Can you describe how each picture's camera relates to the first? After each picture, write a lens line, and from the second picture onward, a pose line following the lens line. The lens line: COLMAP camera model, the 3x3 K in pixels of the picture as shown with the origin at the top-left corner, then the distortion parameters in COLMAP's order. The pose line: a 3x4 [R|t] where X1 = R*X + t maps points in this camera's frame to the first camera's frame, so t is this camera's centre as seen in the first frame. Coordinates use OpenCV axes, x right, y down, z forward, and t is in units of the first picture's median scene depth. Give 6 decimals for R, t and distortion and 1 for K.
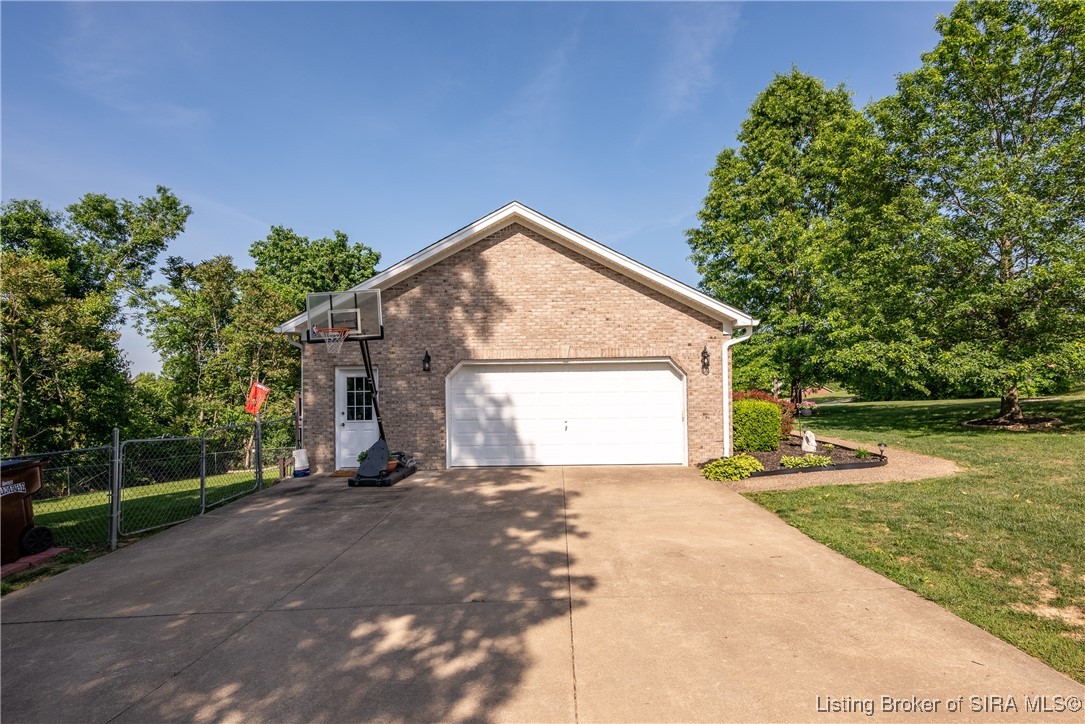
lens RADIAL K [[529.4, 0, 539.1], [0, 529.4, 380.6], [0, 0, 1]] dist [0.001539, -0.000178]
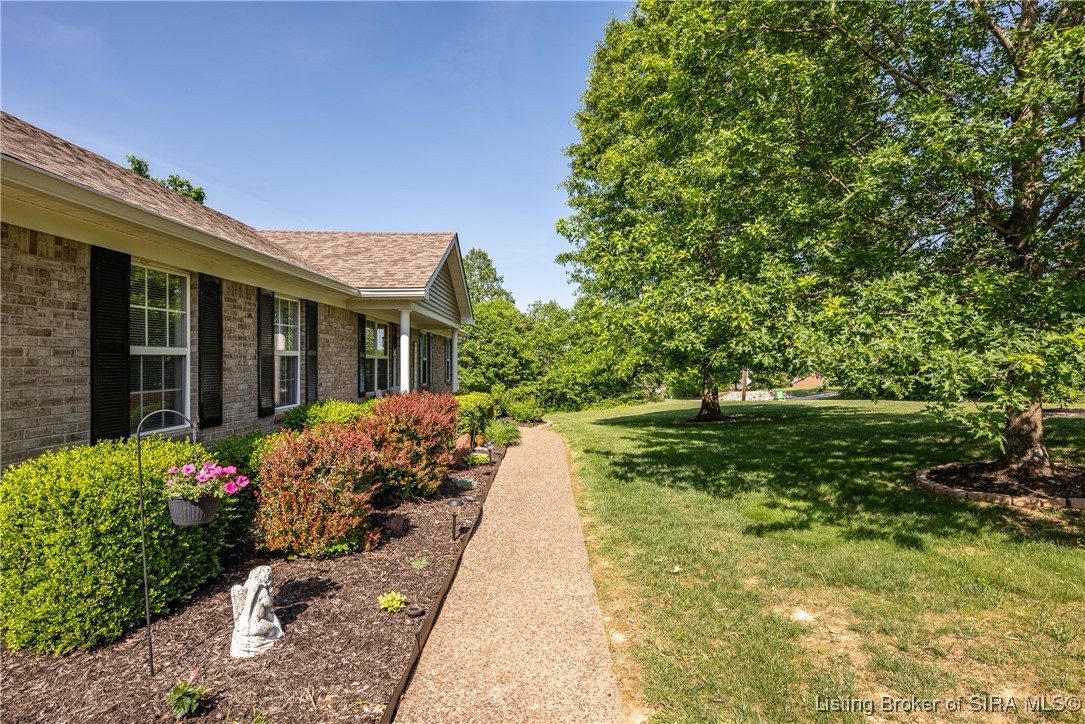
lens RADIAL K [[568.9, 0, 542.5], [0, 568.9, 362.0], [0, 0, 1]] dist [0.011172, -0.000111]
pose [[0.999499, 0.018334, 0.025795, 0.520944], [-0.018277, 0.999830, -0.002428, -0.008508], [-0.025835, 0.001955, 0.999664, 0.583212]]
